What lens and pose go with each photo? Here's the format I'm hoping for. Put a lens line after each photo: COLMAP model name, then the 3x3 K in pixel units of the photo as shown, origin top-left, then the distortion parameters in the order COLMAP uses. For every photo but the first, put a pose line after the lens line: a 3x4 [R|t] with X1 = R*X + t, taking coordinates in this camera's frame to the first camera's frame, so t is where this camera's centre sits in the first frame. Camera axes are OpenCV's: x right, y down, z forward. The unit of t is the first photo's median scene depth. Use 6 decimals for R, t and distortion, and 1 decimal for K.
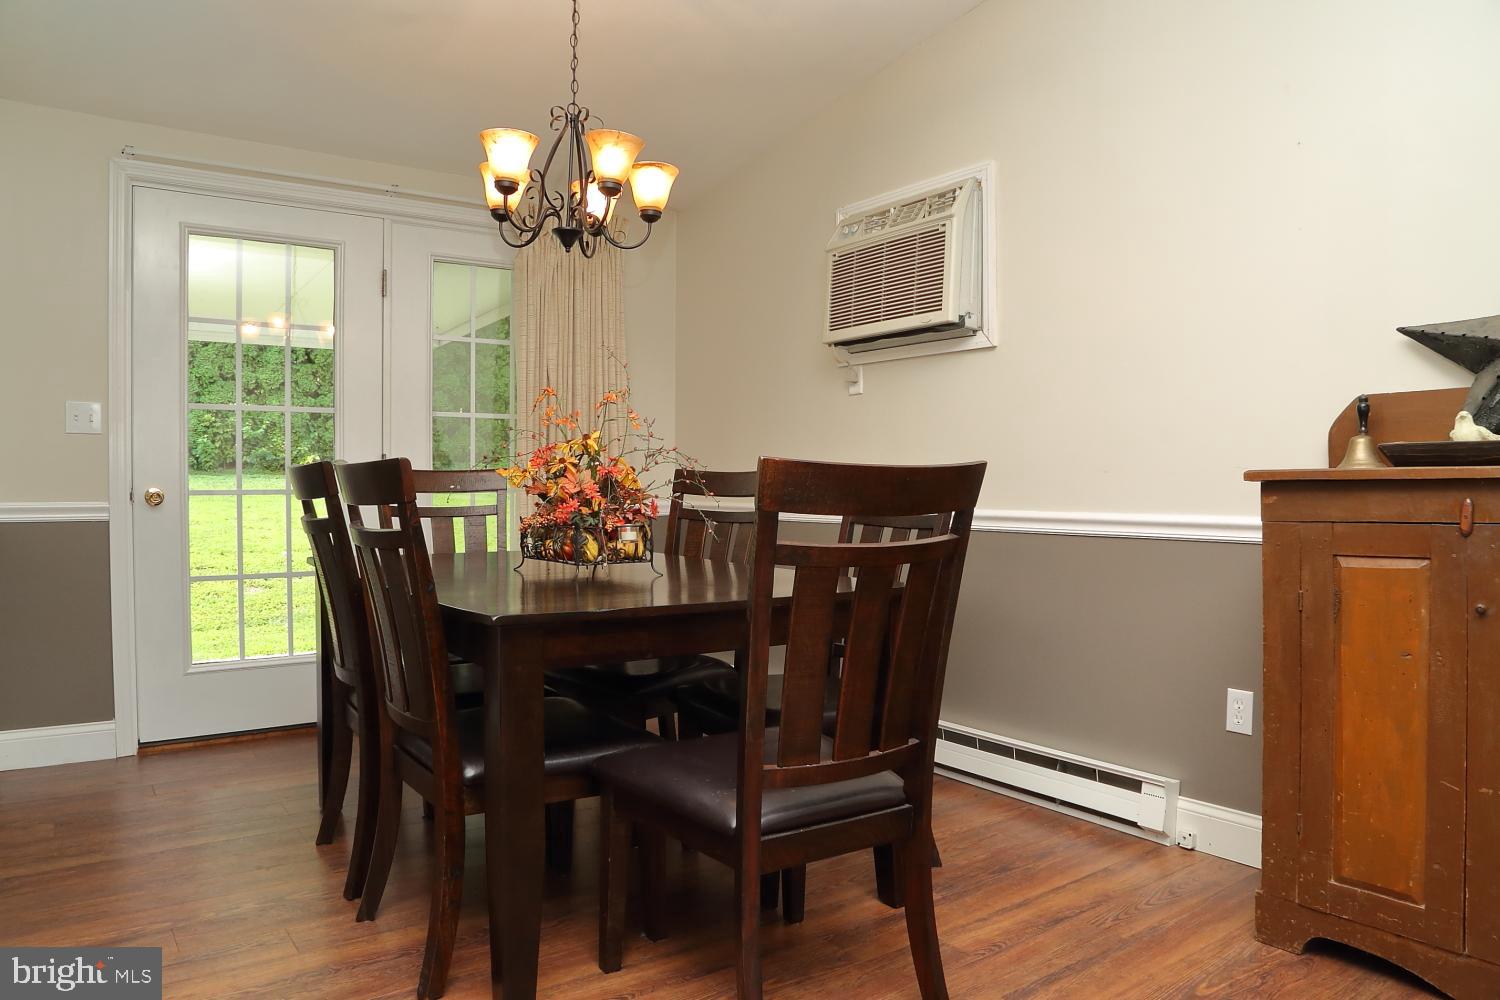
lens RADIAL K [[1055.3, 0, 738.4], [0, 1055.3, 487.1], [0, 0, 1]] dist [-0.077894, 0.027809]
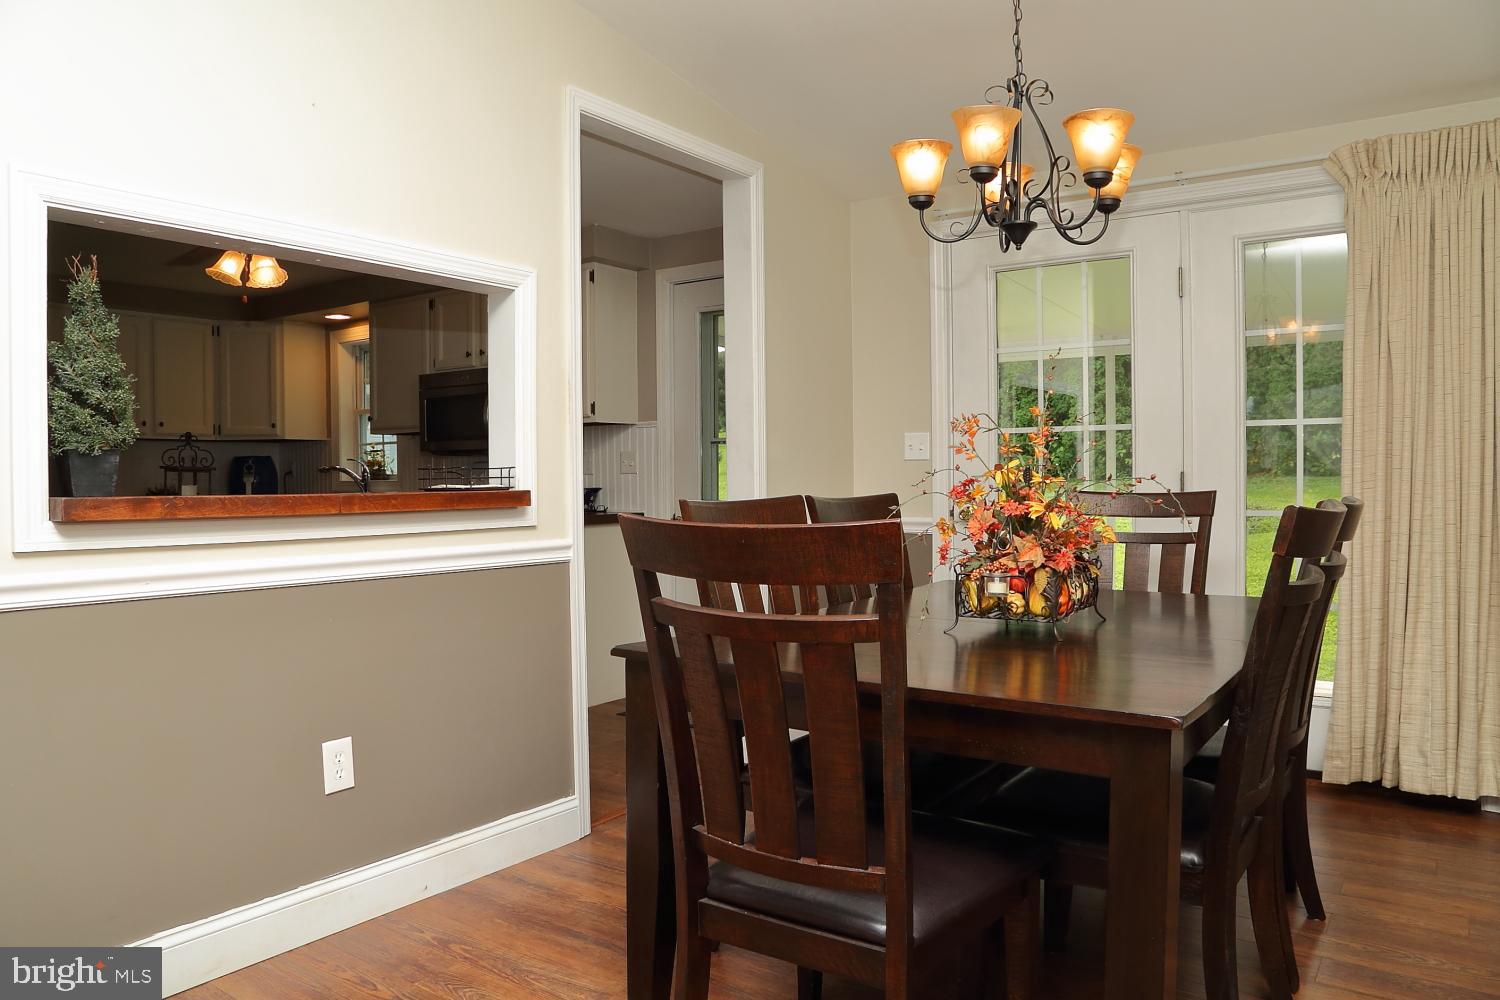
lens RADIAL K [[1055.3, 0, 735.6], [0, 1055.3, 501.6], [0, 0, 1]] dist [-0.077894, 0.027809]
pose [[0.300106, 0.013779, -0.953806, 0.633646], [-0.000235, 0.999897, 0.014372, -0.028806], [0.953906, -0.004089, 0.300078, 0.558848]]
